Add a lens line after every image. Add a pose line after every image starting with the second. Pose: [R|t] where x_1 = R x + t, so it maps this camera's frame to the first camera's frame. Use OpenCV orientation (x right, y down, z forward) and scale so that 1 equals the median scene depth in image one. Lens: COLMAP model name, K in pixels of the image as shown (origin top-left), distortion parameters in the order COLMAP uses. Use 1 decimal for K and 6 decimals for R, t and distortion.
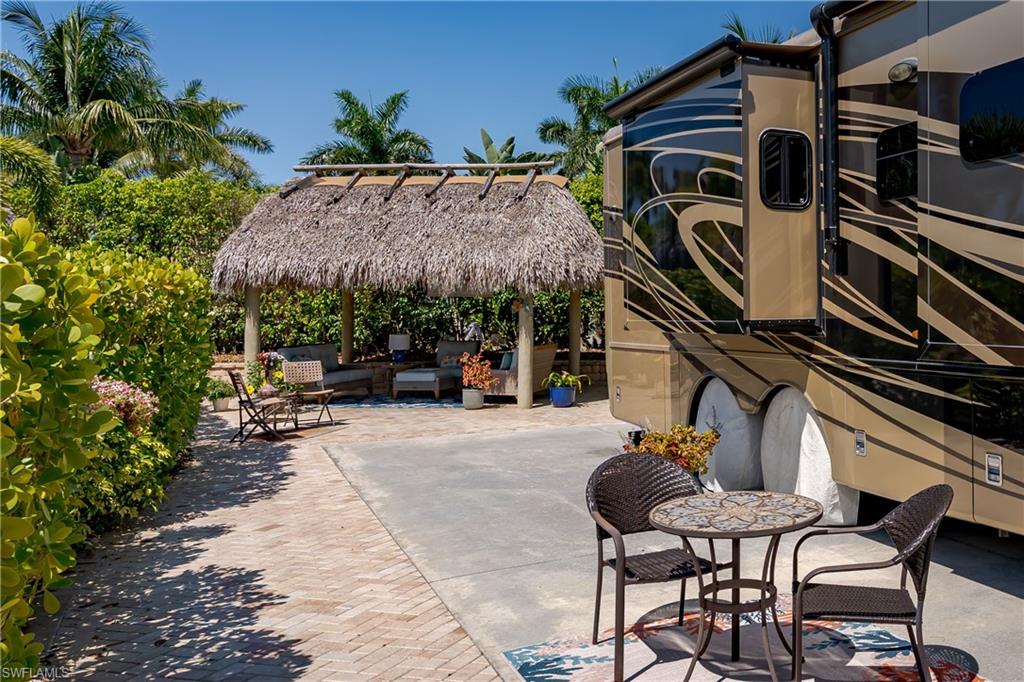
lens RADIAL K [[894.5, 0, 814.6], [0, 894.5, 304.2], [0, 0, 1]] dist [0.002434, 0.003431]
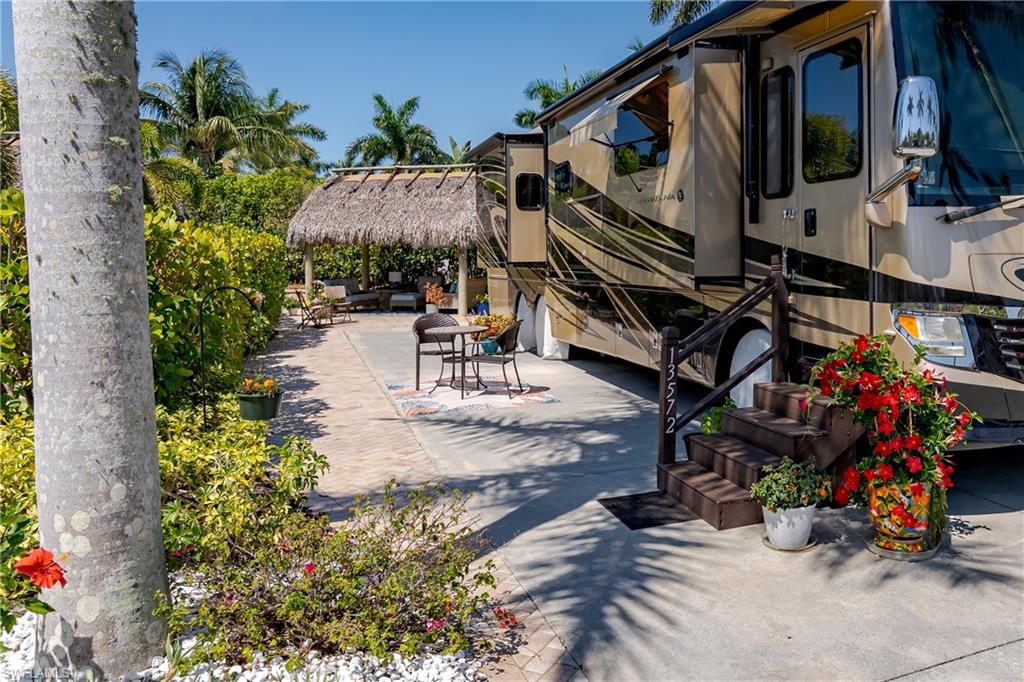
lens RADIAL K [[768.4, 0, 644.4], [0, 768.4, 275.6], [0, 0, 1]] dist [0.014408, 0.001868]
pose [[0.987125, 0.002747, -0.159929, 0.230027], [0.002483, 0.999469, 0.032489, -0.003688], [0.159933, -0.032468, 0.986594, -0.335186]]
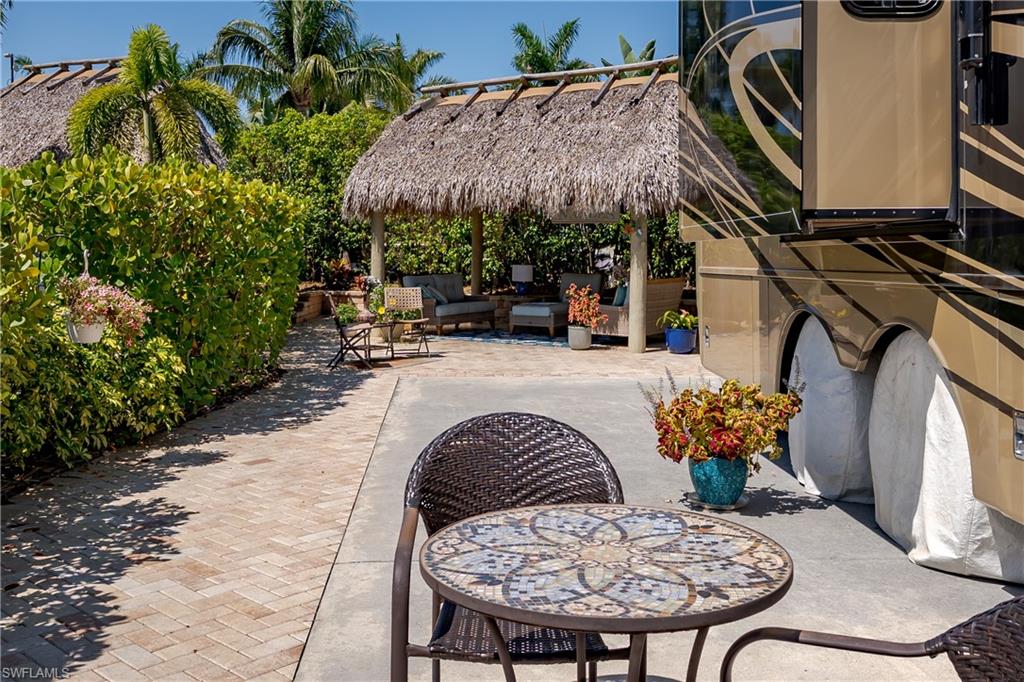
lens RADIAL K [[987.2, 0, 467.8], [0, 987.2, 268.8], [0, 0, 1]] dist [-0.002405, 0.000000]
pose [[0.844856, 0.013744, -0.534818, 0.034619], [-0.002070, 0.999746, 0.022421, 0.018022], [0.534990, -0.017835, 0.844670, 0.137611]]
